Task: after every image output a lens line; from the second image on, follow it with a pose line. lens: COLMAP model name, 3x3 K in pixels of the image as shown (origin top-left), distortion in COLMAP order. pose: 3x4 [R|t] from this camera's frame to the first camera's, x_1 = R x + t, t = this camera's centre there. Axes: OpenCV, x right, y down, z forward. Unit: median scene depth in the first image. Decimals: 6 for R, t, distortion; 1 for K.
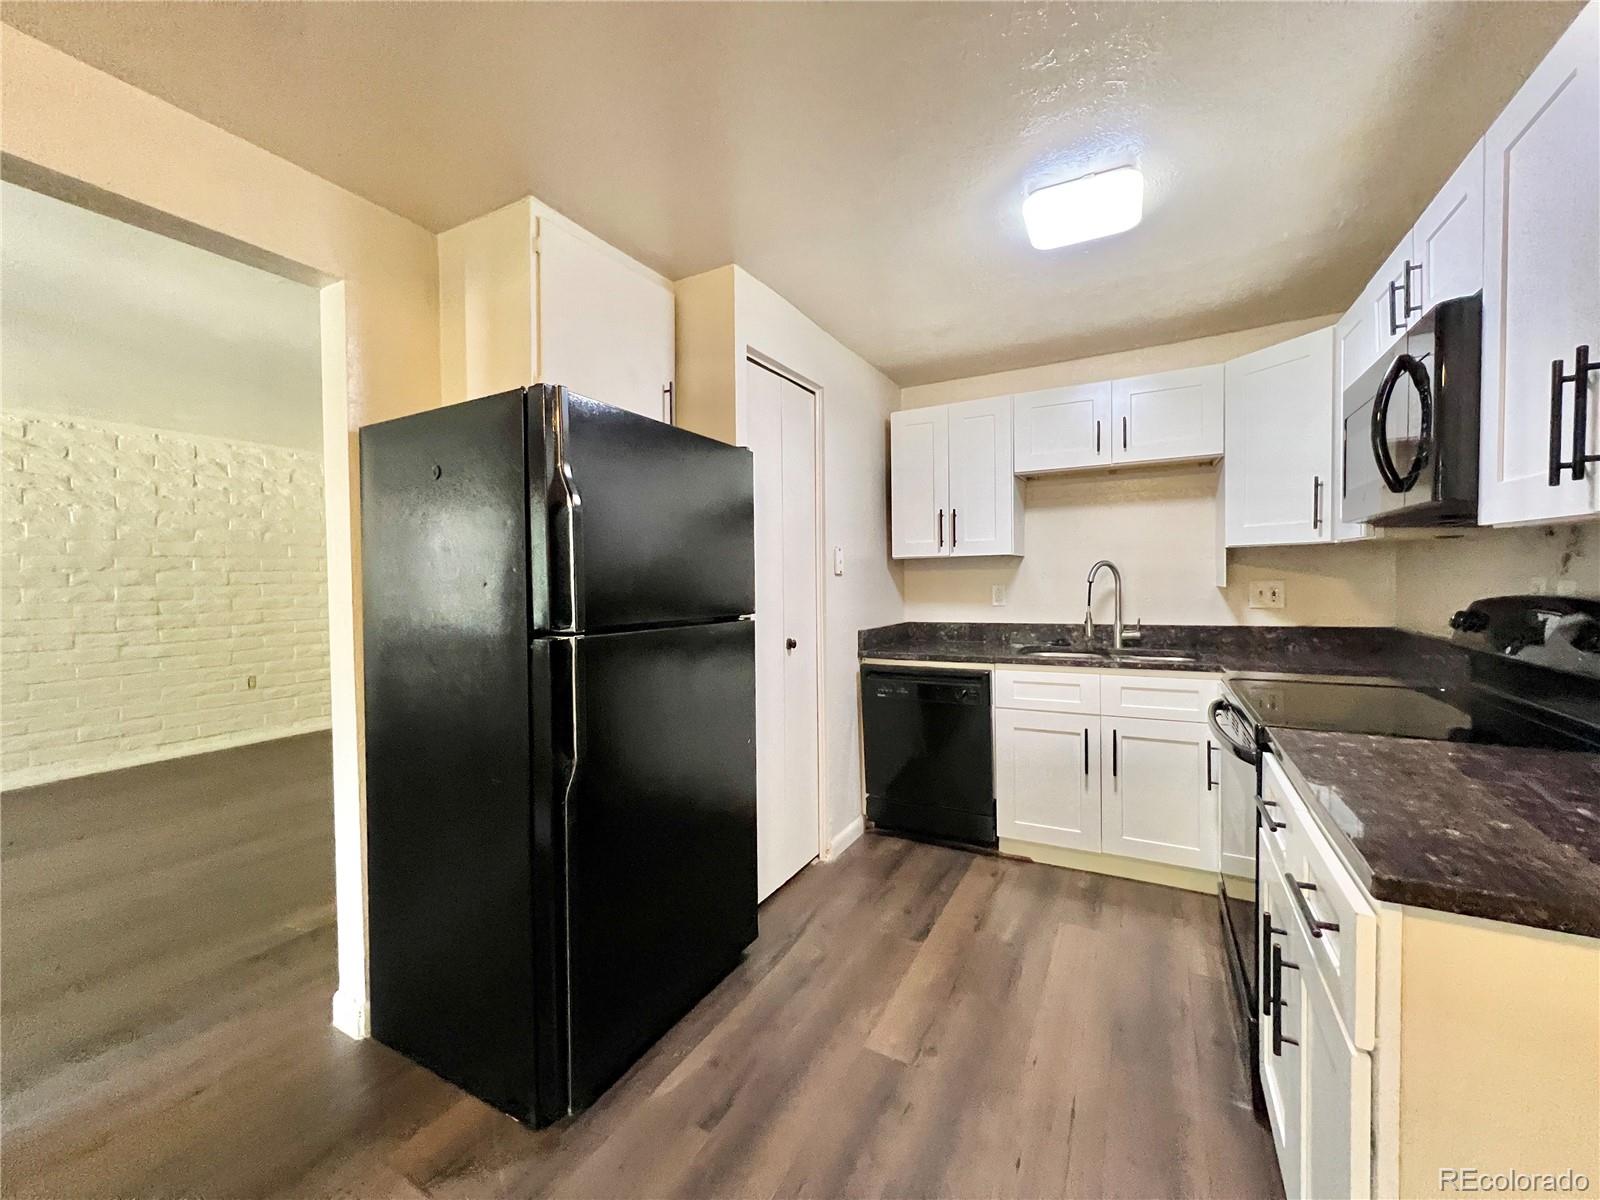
lens RADIAL K [[636.5, 0, 797.1], [0, 636.5, 596.8], [0, 0, 1]] dist [-0.003795, 0.000386]
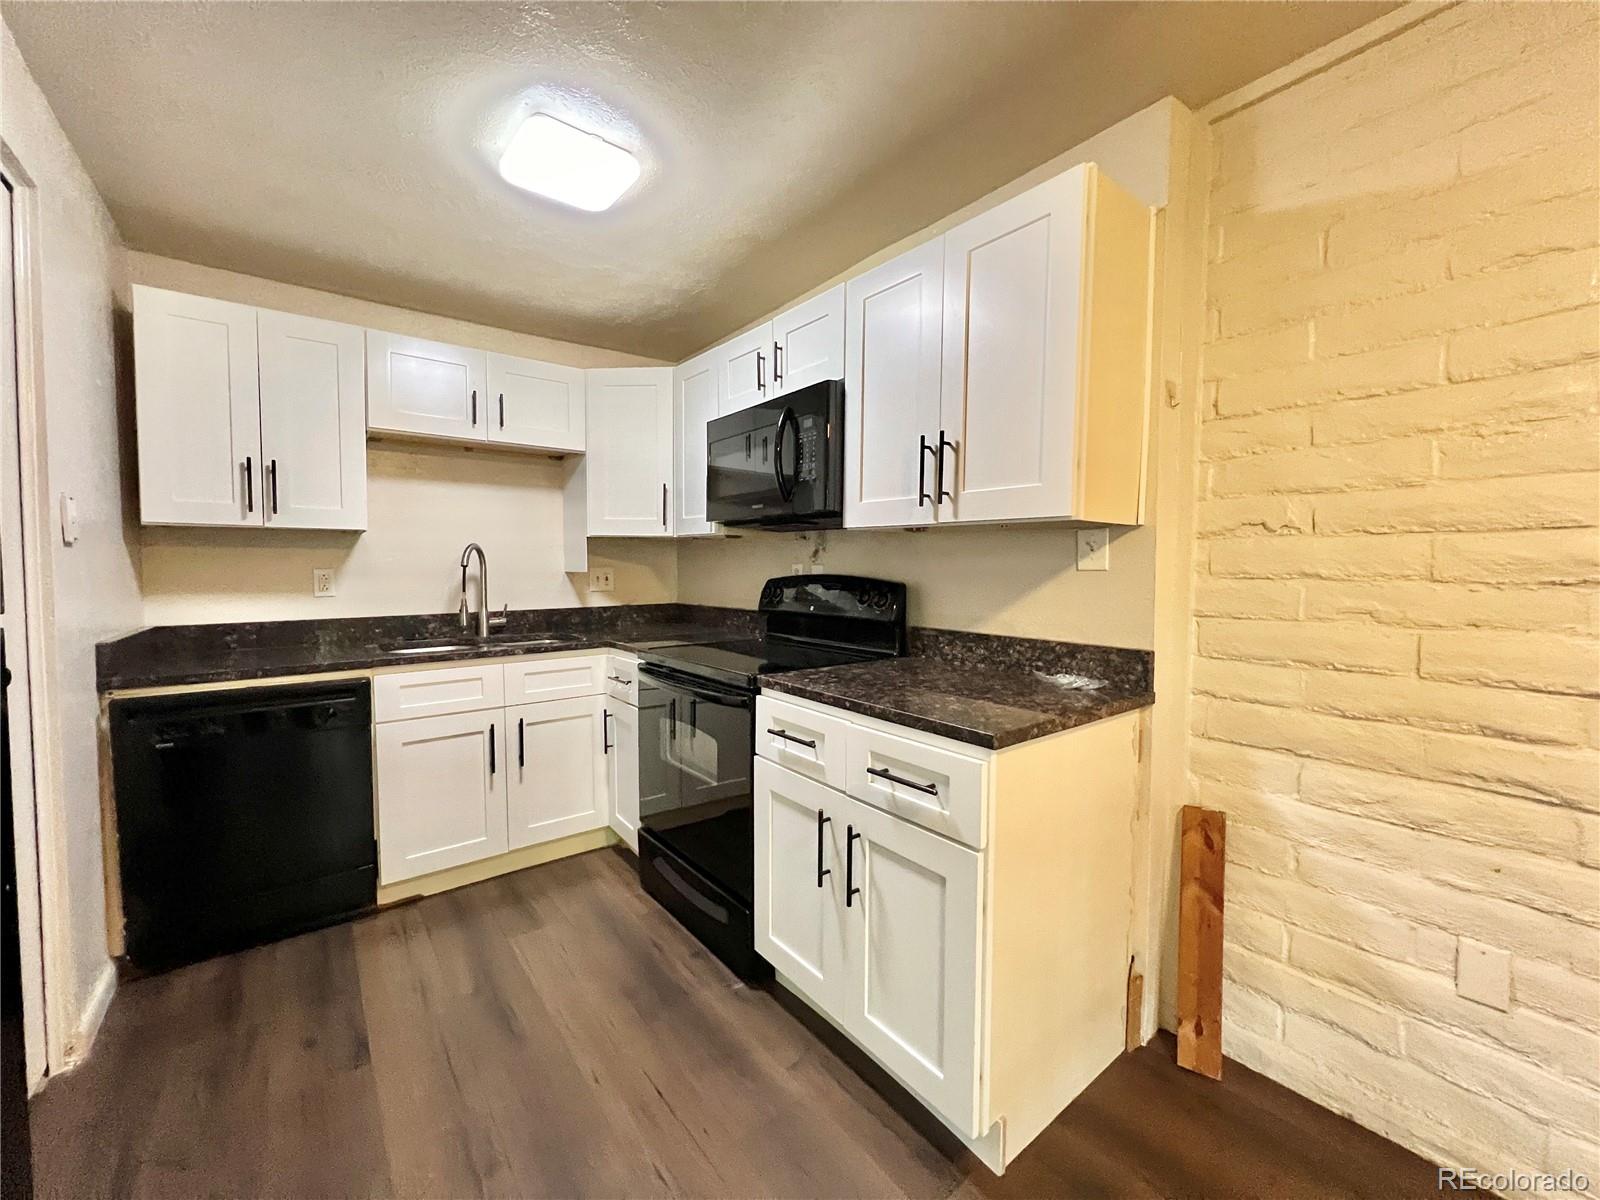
lens RADIAL K [[636.5, 0, 794.2], [0, 636.5, 596.9], [0, 0, 1]] dist [-0.003795, 0.000386]
pose [[0.397453, -0.026352, 0.917244, -0.191857], [0.018823, 0.999611, 0.020562, 0.011369], [-0.917429, 0.009093, 0.397795, 0.209058]]
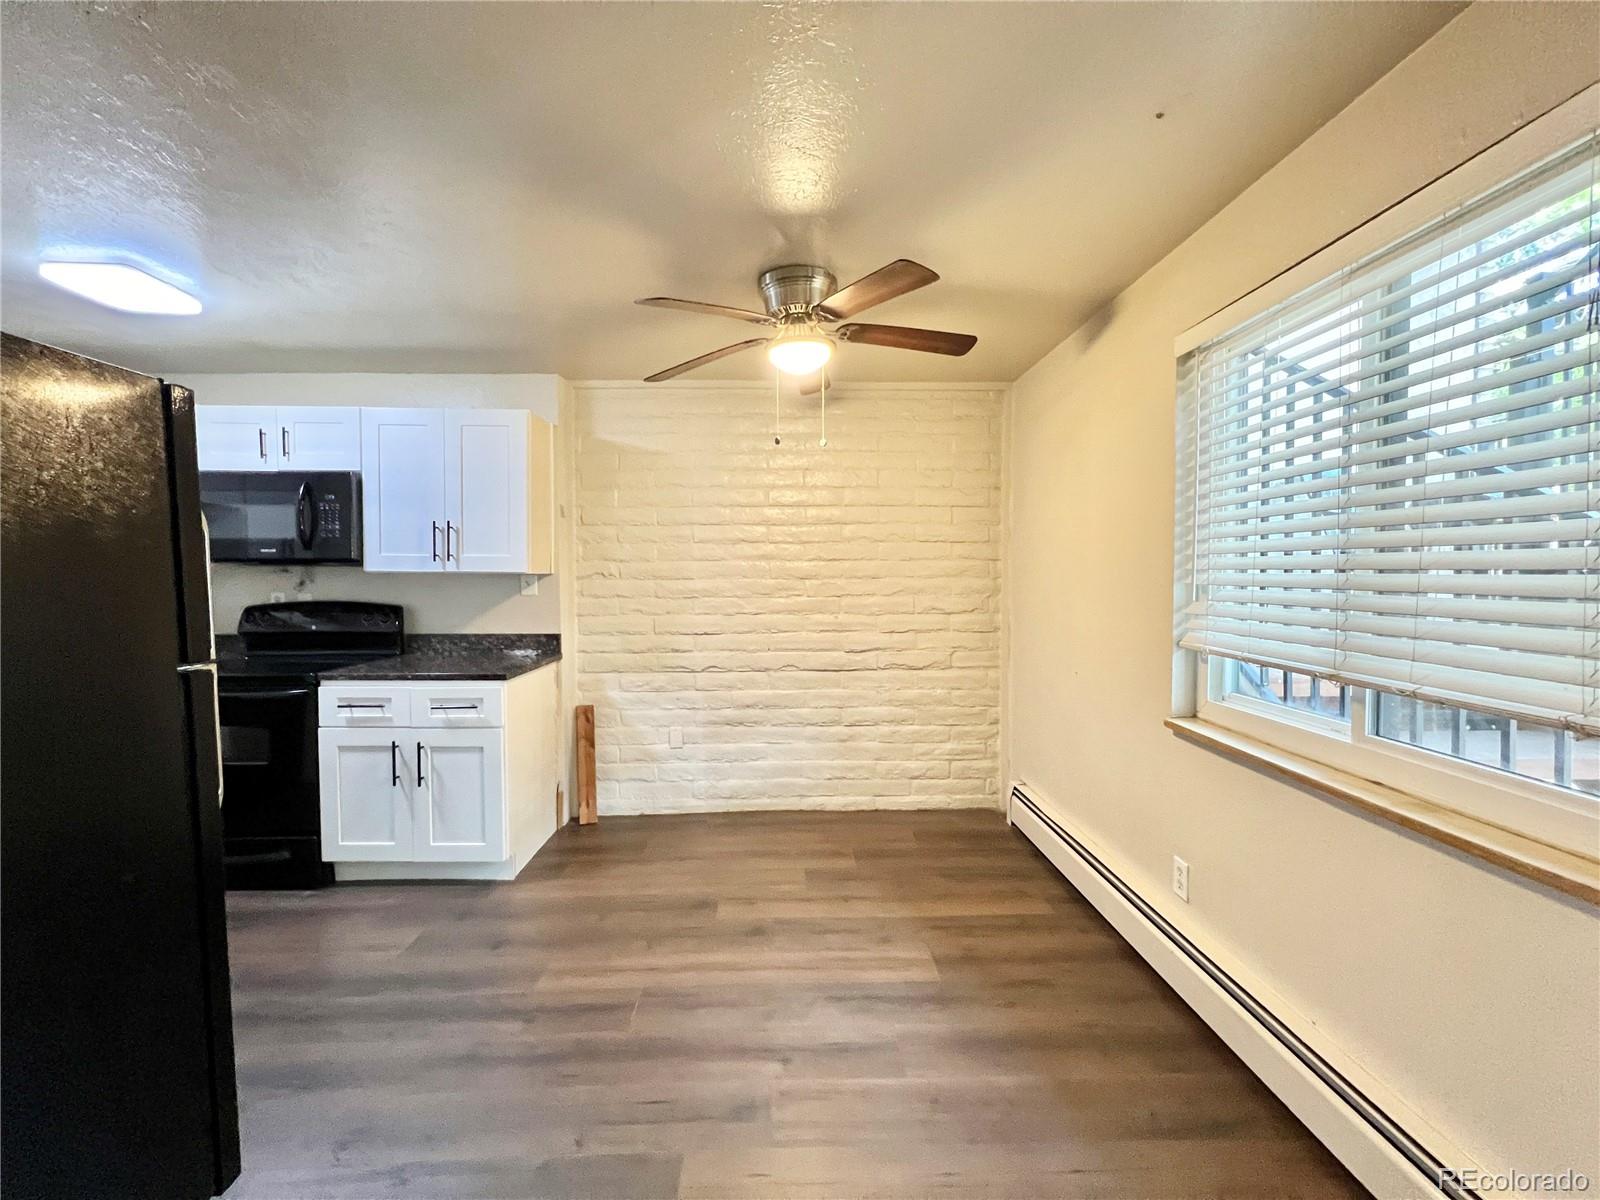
lens RADIAL K [[636.5, 0, 800.2], [0, 636.5, 595.2], [0, 0, 1]] dist [-0.003795, 0.000386]
pose [[-0.506773, -0.012990, 0.861982, -0.778847], [0.036563, 0.998663, 0.036546, -0.020543], [-0.861304, 0.050038, -0.505620, 0.348562]]
